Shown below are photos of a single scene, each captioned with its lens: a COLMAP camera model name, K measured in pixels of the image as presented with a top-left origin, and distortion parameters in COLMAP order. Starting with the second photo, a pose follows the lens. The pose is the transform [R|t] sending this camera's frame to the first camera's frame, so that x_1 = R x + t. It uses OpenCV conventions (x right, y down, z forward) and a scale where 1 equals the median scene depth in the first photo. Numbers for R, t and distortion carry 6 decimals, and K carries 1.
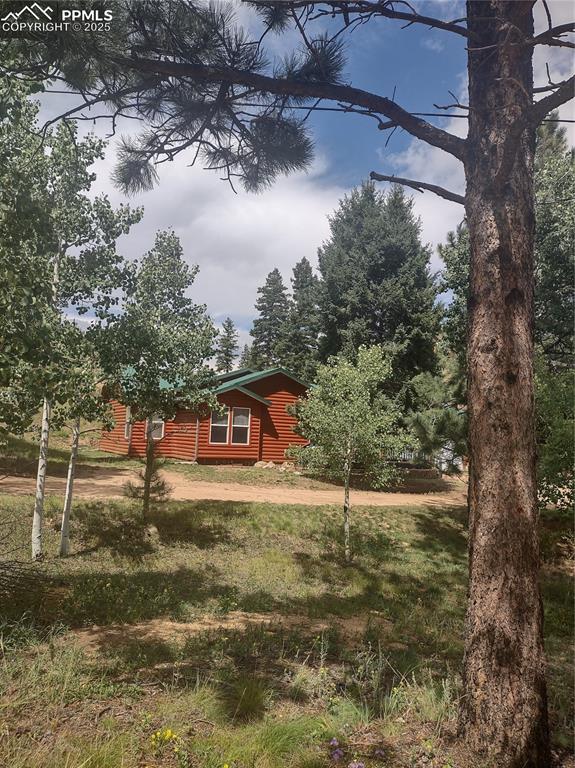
lens RADIAL K [[551.7, 0, 289.5], [0, 551.7, 383.9], [0, 0, 1]] dist [0.039349, -0.024891]
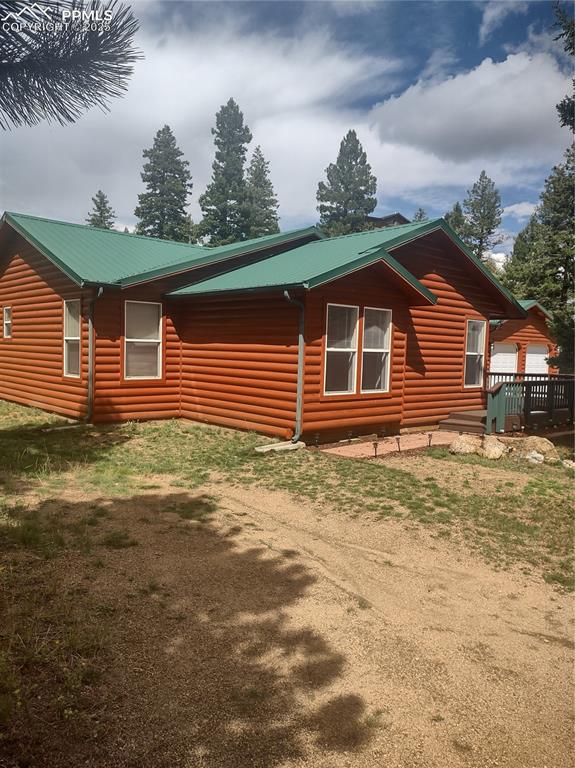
lens RADIAL K [[551.7, 0, 285.1], [0, 551.7, 385.3], [0, 0, 1]] dist [0.039349, -0.024891]
pose [[0.965294, -0.032308, 0.259158, -0.148409], [-0.013861, 0.984582, 0.174374, 0.015230], [-0.260796, -0.171915, 0.949964, 0.324311]]
